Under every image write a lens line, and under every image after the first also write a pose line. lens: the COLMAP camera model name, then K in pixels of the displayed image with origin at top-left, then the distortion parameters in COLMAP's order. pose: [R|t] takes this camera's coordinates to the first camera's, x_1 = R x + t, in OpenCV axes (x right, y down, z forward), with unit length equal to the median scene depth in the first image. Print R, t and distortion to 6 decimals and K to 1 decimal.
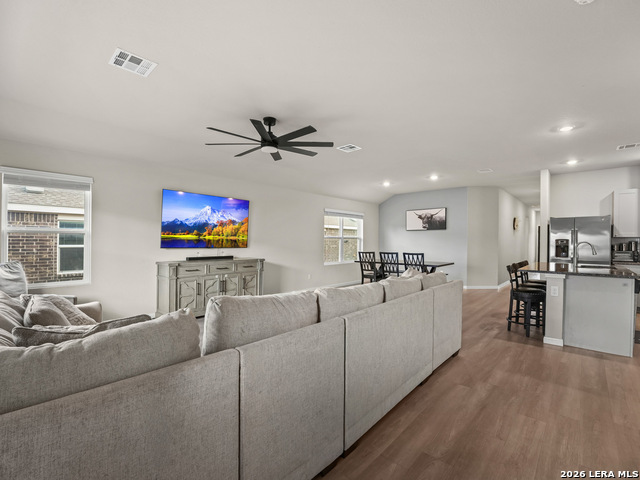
lens RADIAL K [[295.4, 0, 314.0], [0, 295.4, 240.6], [0, 0, 1]] dist [-0.021773, 0.001122]
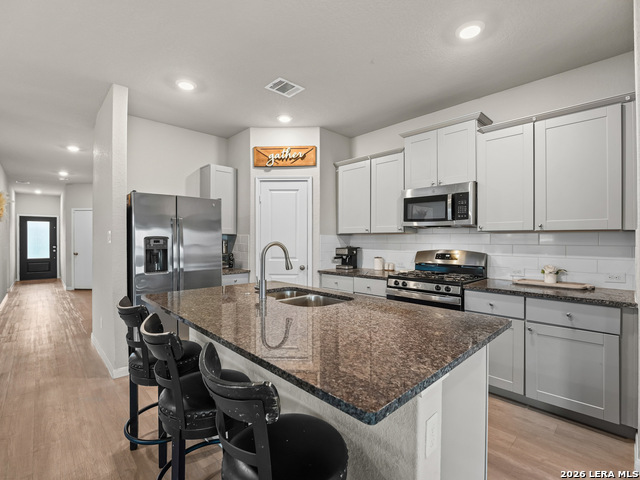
lens RADIAL K [[295.4, 0, 317.9], [0, 295.4, 239.7], [0, 0, 1]] dist [-0.021773, 0.001122]
pose [[0.082658, -0.007011, 0.996553, 0.294935], [-0.006482, 0.999950, 0.007572, -0.004278], [-0.996557, -0.007086, 0.082608, 0.543031]]
